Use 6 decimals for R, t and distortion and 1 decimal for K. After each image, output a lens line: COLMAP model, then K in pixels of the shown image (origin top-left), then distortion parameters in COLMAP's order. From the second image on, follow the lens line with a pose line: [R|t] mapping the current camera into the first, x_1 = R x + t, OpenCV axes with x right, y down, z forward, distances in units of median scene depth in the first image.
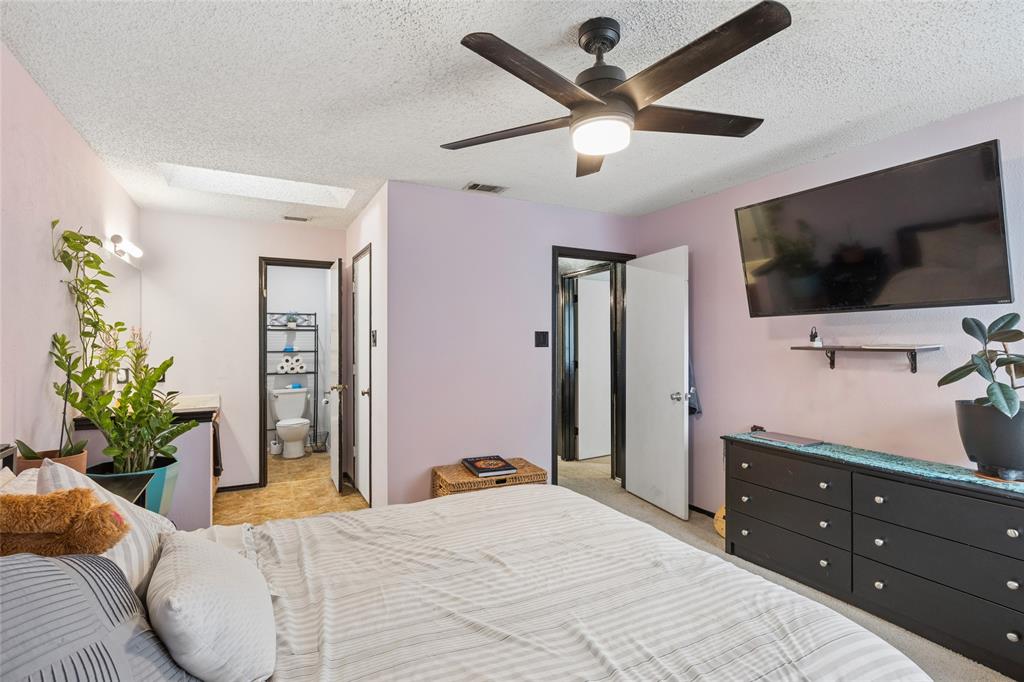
lens RADIAL K [[479.0, 0, 507.8], [0, 479.0, 341.0], [0, 0, 1]] dist [0.003400, 0.000229]
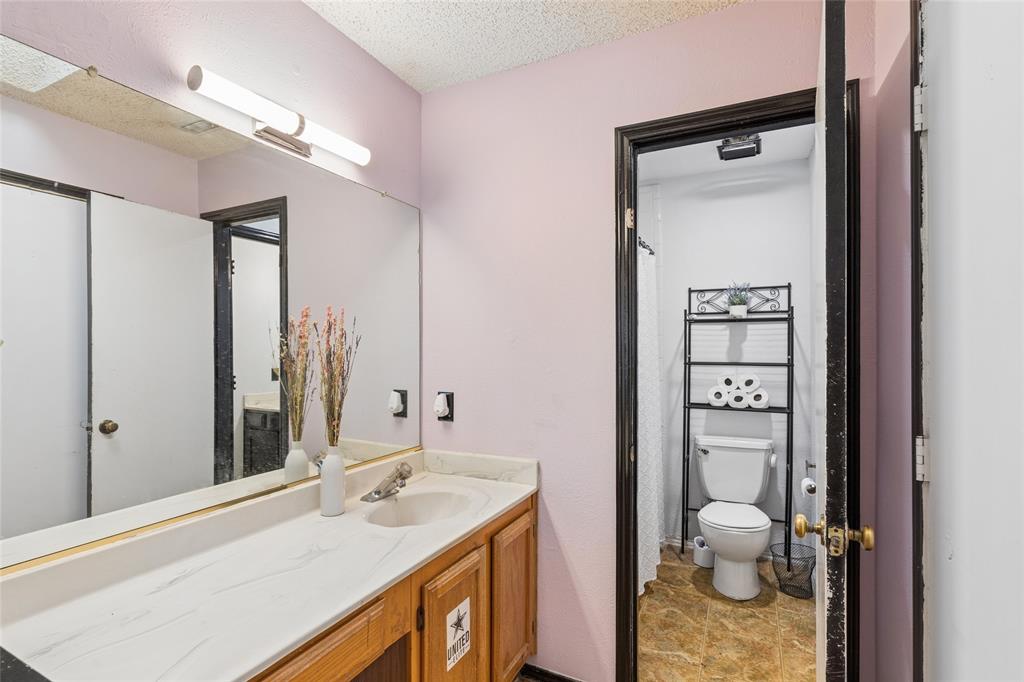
lens RADIAL K [[479.0, 0, 511.1], [0, 479.0, 345.8], [0, 0, 1]] dist [0.003400, 0.000229]
pose [[0.577634, -0.004149, -0.816285, -0.179552], [-0.000284, 0.999986, -0.005284, 0.006028], [0.816296, 0.003284, 0.577625, 0.519017]]
